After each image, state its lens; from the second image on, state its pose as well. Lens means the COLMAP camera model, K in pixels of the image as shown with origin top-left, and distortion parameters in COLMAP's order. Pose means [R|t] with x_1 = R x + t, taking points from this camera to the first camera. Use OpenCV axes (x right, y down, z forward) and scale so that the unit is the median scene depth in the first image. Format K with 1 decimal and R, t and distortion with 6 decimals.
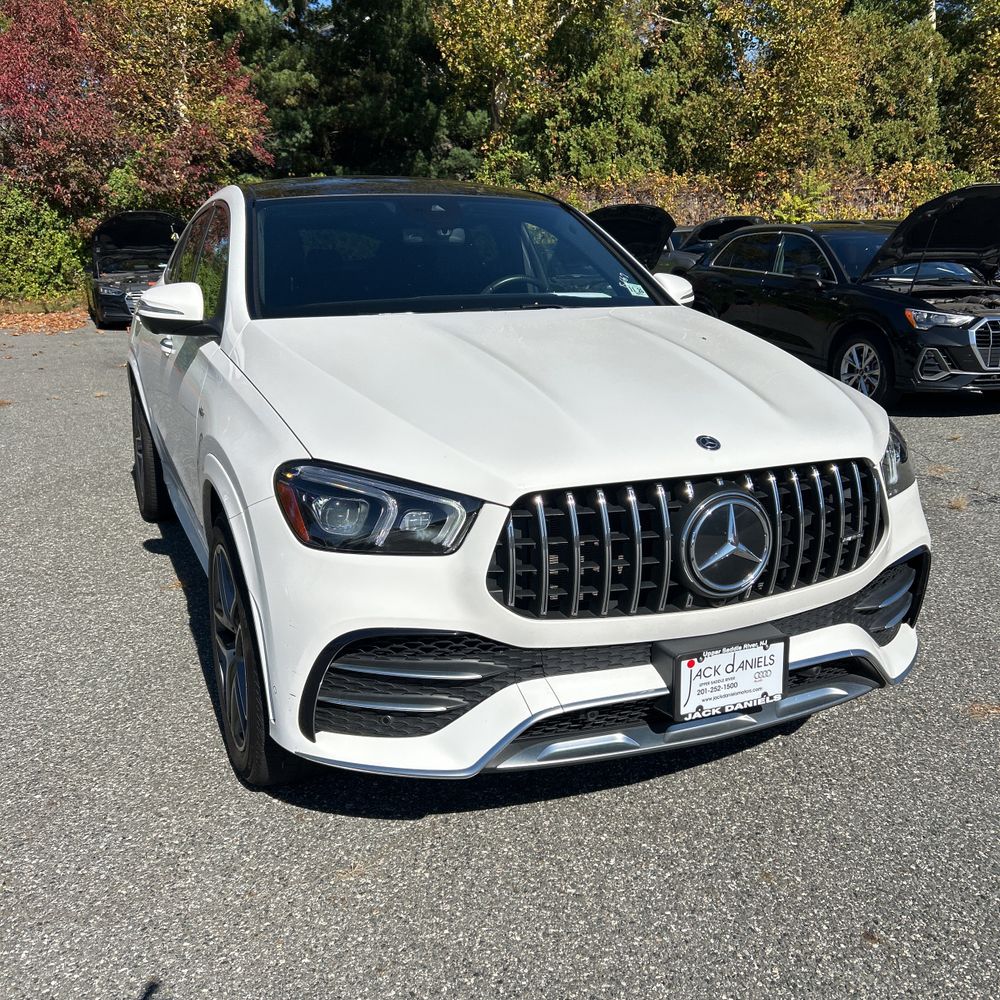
lens RADIAL K [[1012.1, 0, 494.6], [0, 1012.1, 507.4], [0, 0, 1]] dist [0.013932, 0.000000]
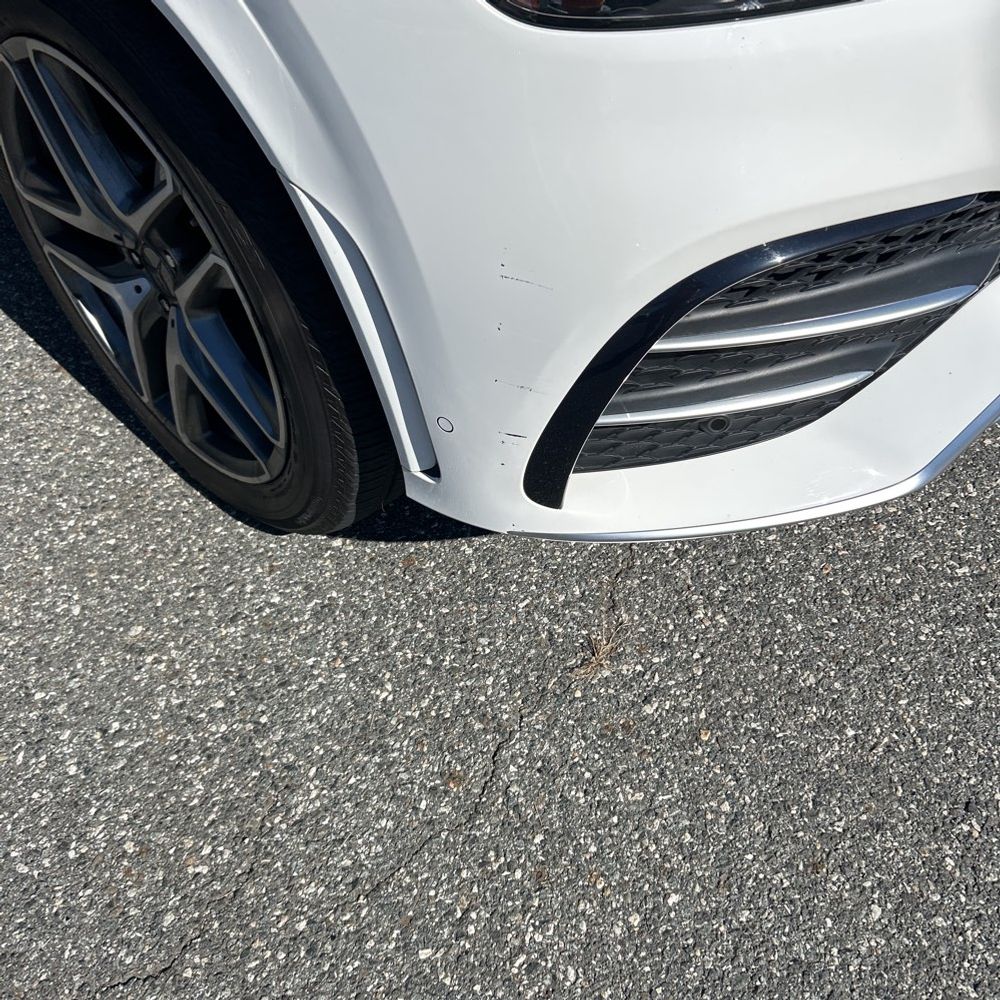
lens RADIAL K [[1012.1, 0, 502.0], [0, 1012.1, 492.7], [0, 0, 1]] dist [0.013932, 0.000000]
pose [[0.921955, -0.303207, 0.240968, -0.257585], [0.121852, 0.817666, 0.562649, -0.016584], [-0.367630, -0.489375, 0.790797, 0.571084]]
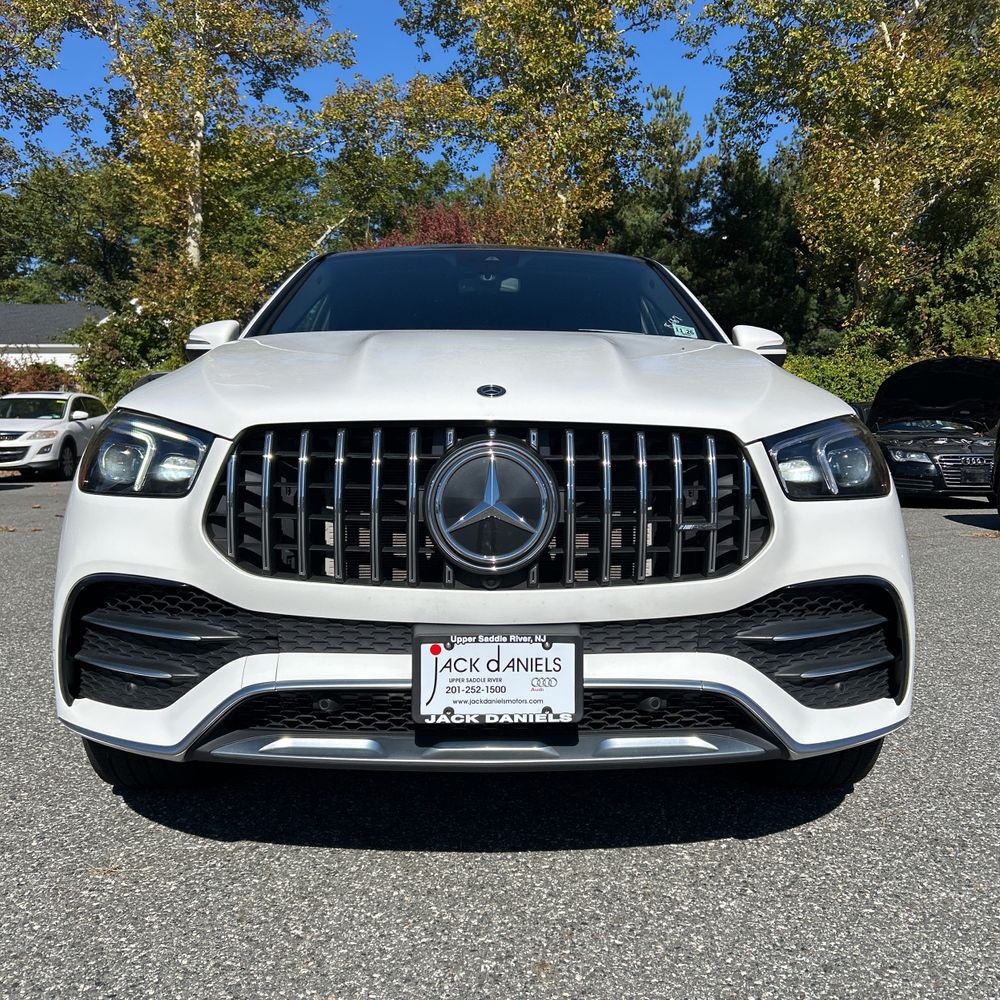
lens RADIAL K [[1012.1, 0, 525.8], [0, 1012.1, 498.7], [0, 0, 1]] dist [0.013932, 0.000000]
pose [[0.935621, 0.030918, -0.351649, 0.447907], [-0.099154, 0.979071, -0.177731, 0.143053], [0.338794, 0.201156, 0.919105, 0.215671]]
